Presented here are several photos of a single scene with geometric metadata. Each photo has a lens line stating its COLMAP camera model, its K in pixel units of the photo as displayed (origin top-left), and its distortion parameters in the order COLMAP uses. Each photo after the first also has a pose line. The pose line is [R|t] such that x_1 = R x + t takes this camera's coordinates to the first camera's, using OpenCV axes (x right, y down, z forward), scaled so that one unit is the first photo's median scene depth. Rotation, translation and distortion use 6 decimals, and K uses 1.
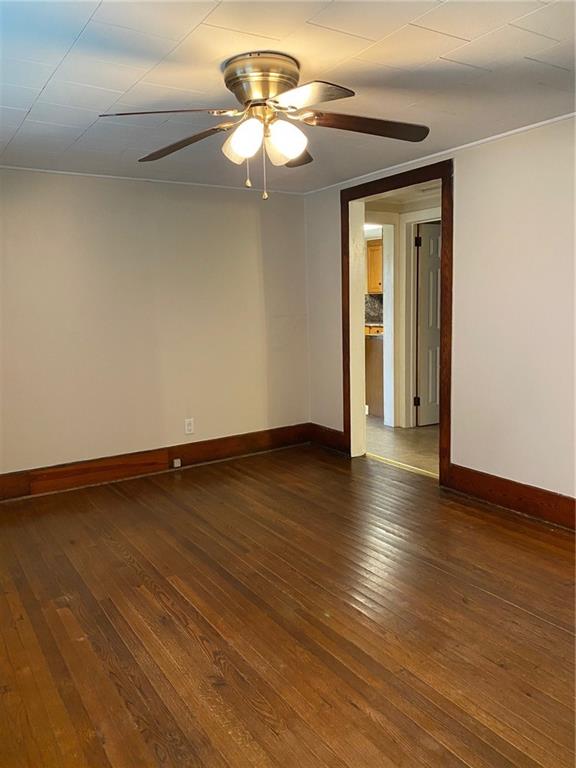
lens RADIAL K [[584.9, 0, 287.5], [0, 584.9, 384.3], [0, 0, 1]] dist [0.017396, -0.034742]
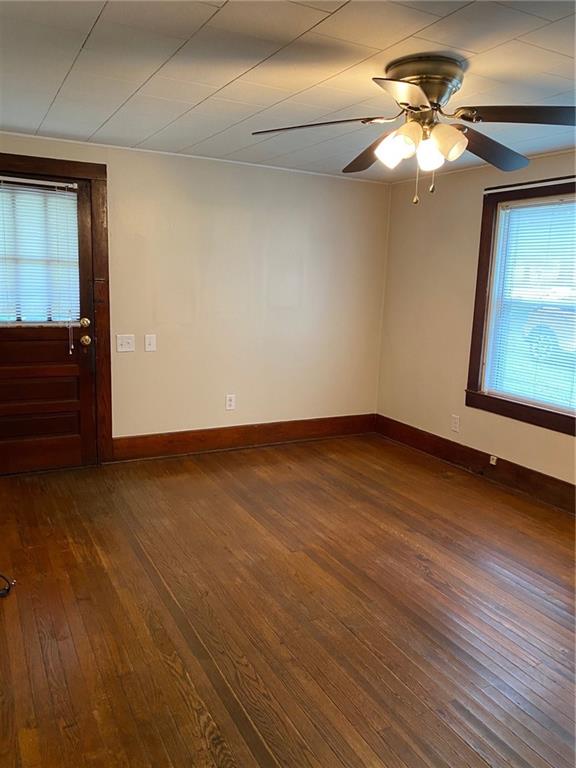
lens RADIAL K [[584.9, 0, 287.7], [0, 584.9, 383.9], [0, 0, 1]] dist [0.017396, -0.034742]
pose [[-0.996914, -0.009901, 0.077868, 0.104401], [0.015235, 0.948744, 0.315679, -0.384340], [-0.077003, 0.315891, -0.945666, 2.322858]]
